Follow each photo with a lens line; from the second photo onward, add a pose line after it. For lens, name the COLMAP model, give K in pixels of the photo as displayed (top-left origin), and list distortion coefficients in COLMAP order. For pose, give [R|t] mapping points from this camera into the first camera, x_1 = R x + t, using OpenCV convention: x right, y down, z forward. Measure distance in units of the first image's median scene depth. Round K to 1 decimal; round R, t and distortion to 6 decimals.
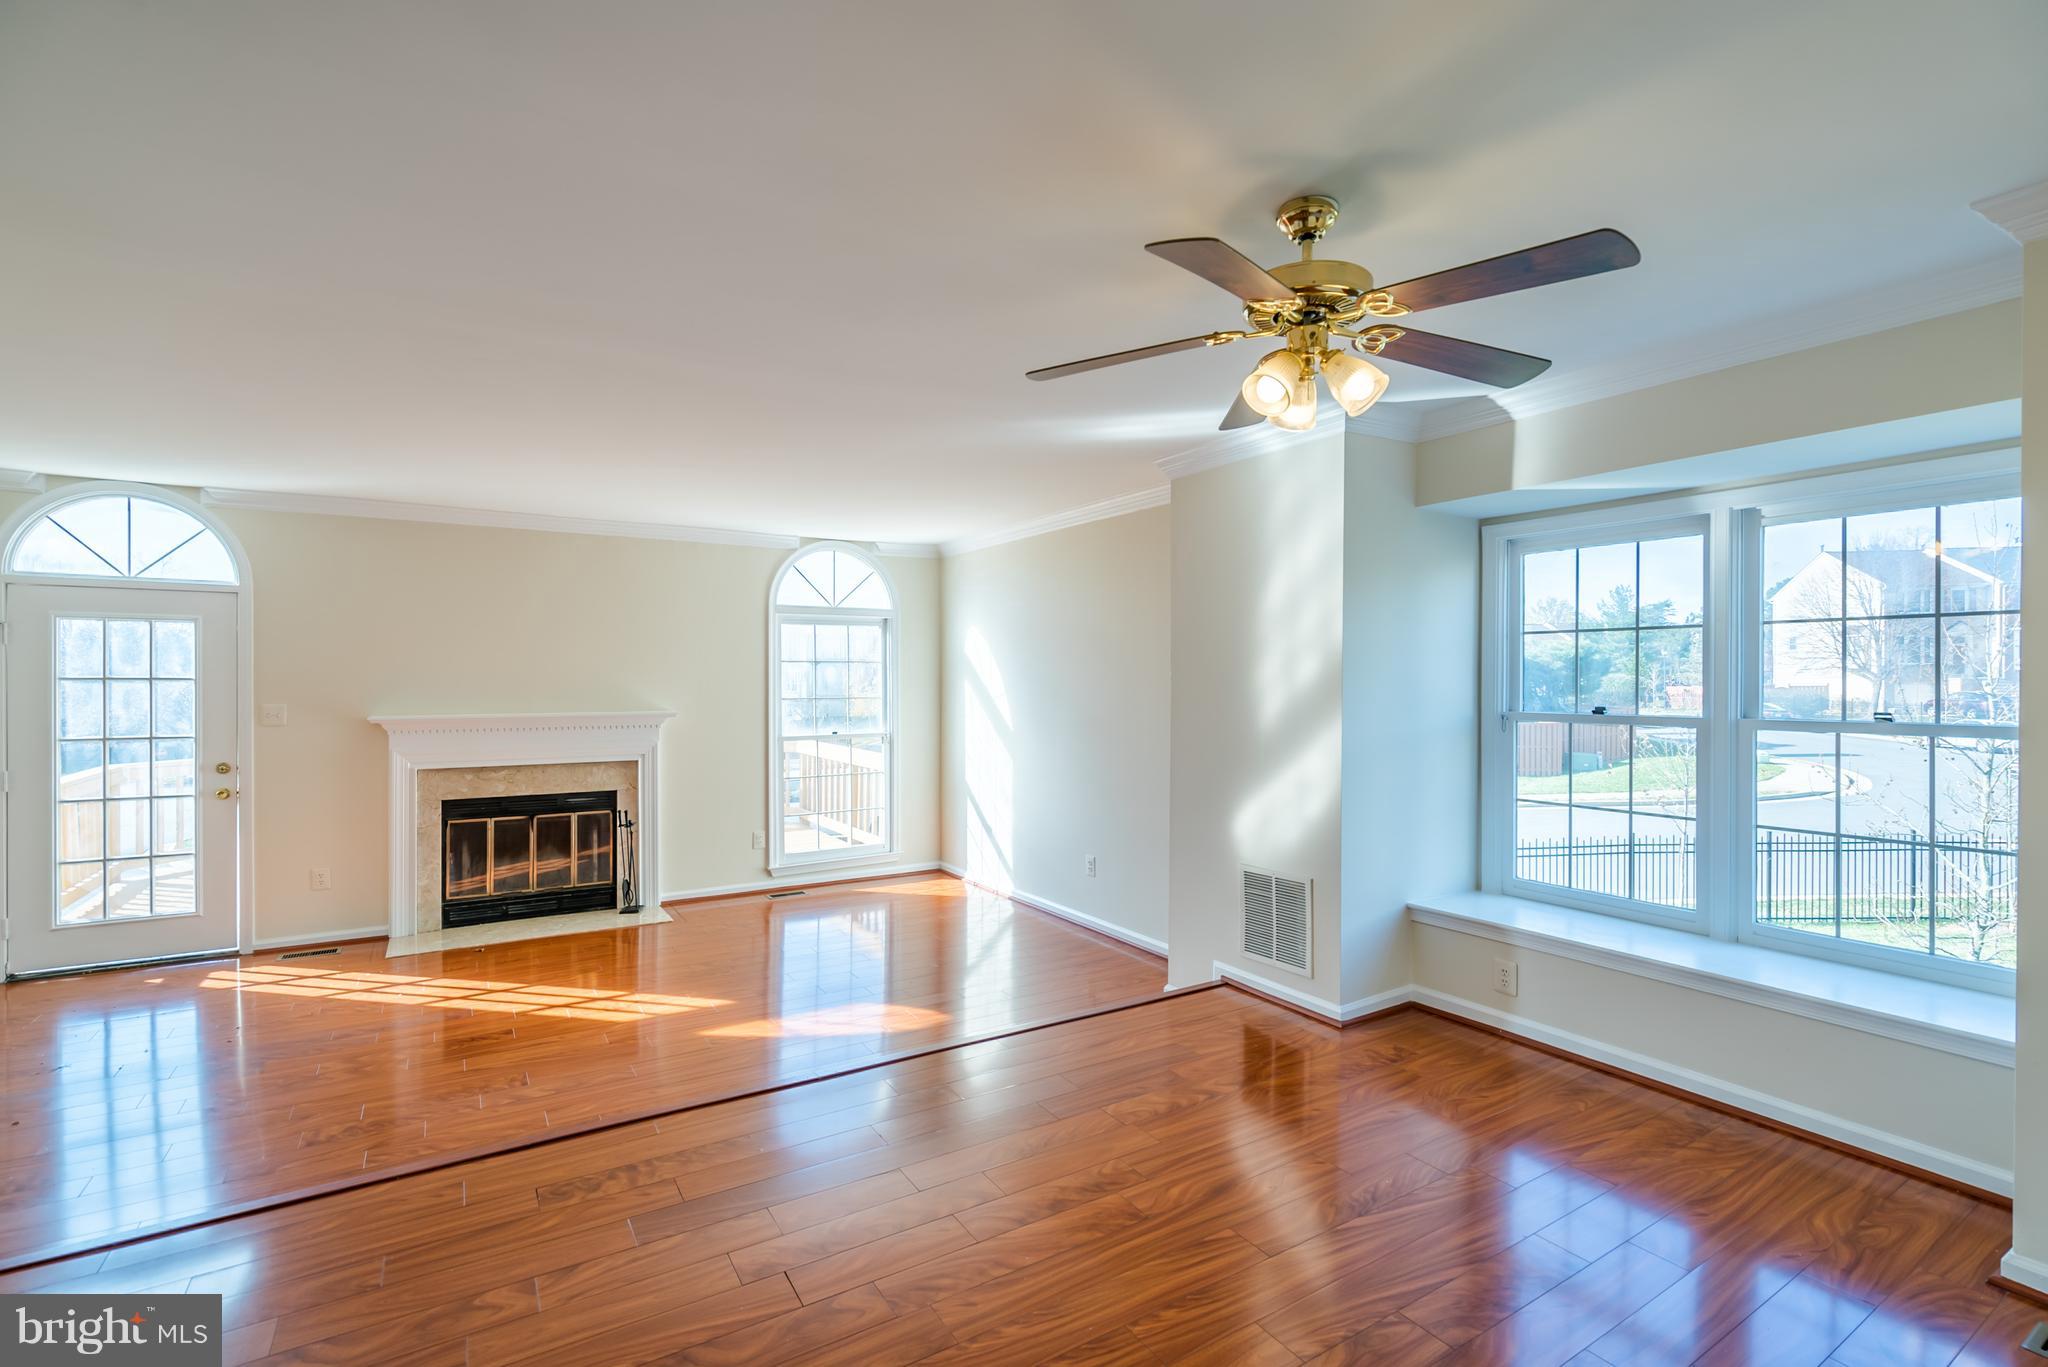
lens RADIAL K [[928.7, 0, 1042.1], [0, 928.7, 693.7], [0, 0, 1]] dist [-0.004597, 0.001208]
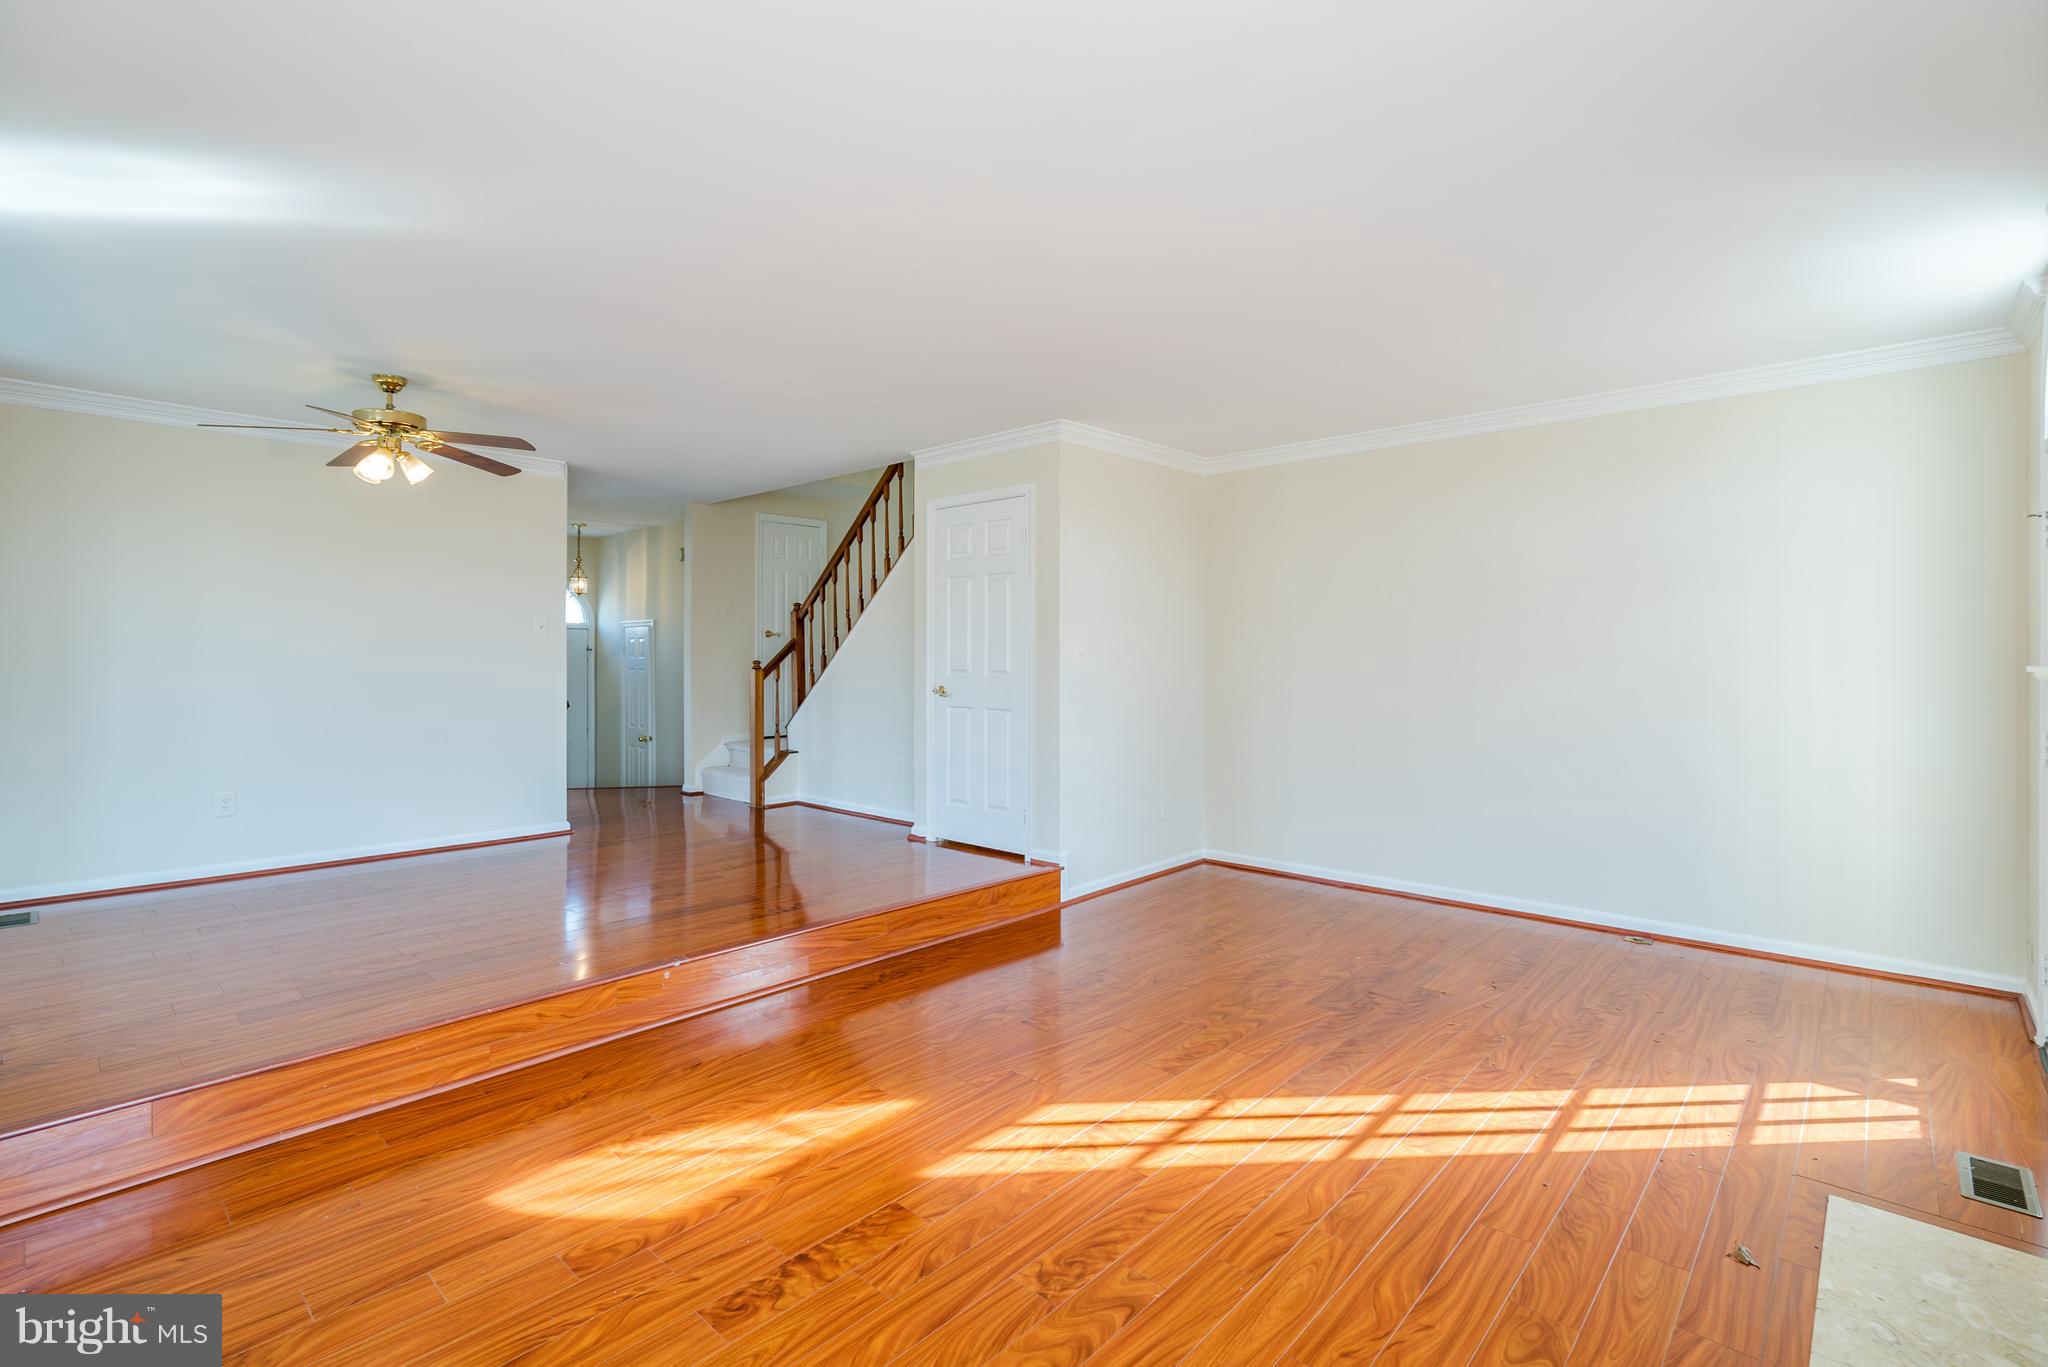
lens RADIAL K [[928.7, 0, 1027.5], [0, 928.7, 650.4], [0, 0, 1]] dist [-0.004597, 0.001208]
pose [[-0.969236, -0.002223, -0.246124, -0.212040], [-0.004854, 0.999937, 0.010080, 0.017839], [0.246086, 0.010964, -0.969186, 1.268243]]
